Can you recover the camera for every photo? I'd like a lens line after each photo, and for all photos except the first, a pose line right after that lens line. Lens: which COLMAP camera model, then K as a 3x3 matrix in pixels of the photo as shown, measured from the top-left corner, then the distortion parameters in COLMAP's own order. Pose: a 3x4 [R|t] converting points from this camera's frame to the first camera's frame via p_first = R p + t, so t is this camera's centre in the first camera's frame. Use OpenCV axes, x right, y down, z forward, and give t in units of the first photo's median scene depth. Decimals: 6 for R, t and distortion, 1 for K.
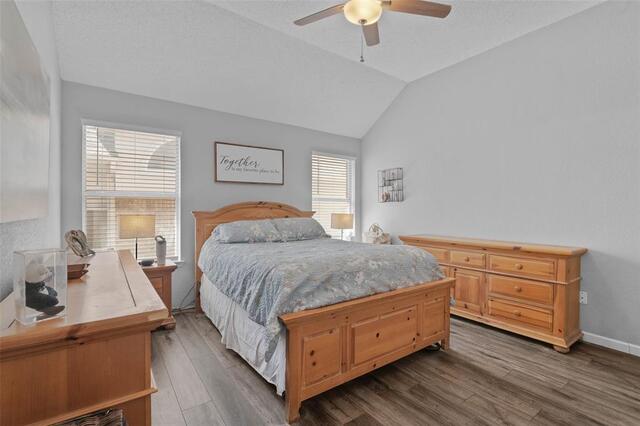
lens RADIAL K [[294.9, 0, 323.1], [0, 294.9, 210.6], [0, 0, 1]] dist [-0.010163, 0.000791]
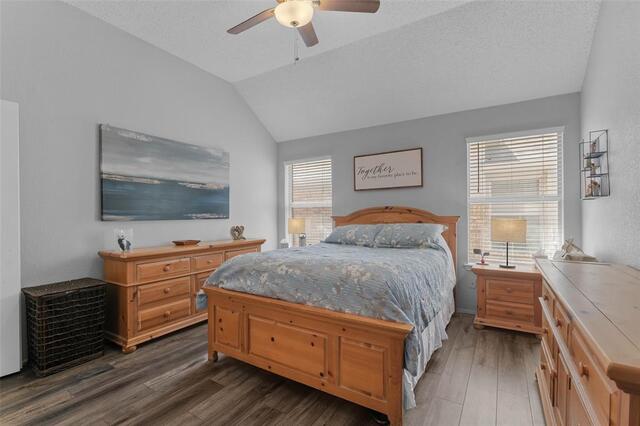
lens RADIAL K [[294.9, 0, 323.1], [0, 294.9, 216.2], [0, 0, 1]] dist [-0.010163, 0.000791]
pose [[0.378940, -0.000795, -0.925421, 0.790791], [0.002135, 0.999998, 0.000015, 0.002752], [0.925419, -0.001982, 0.378941, 0.523297]]
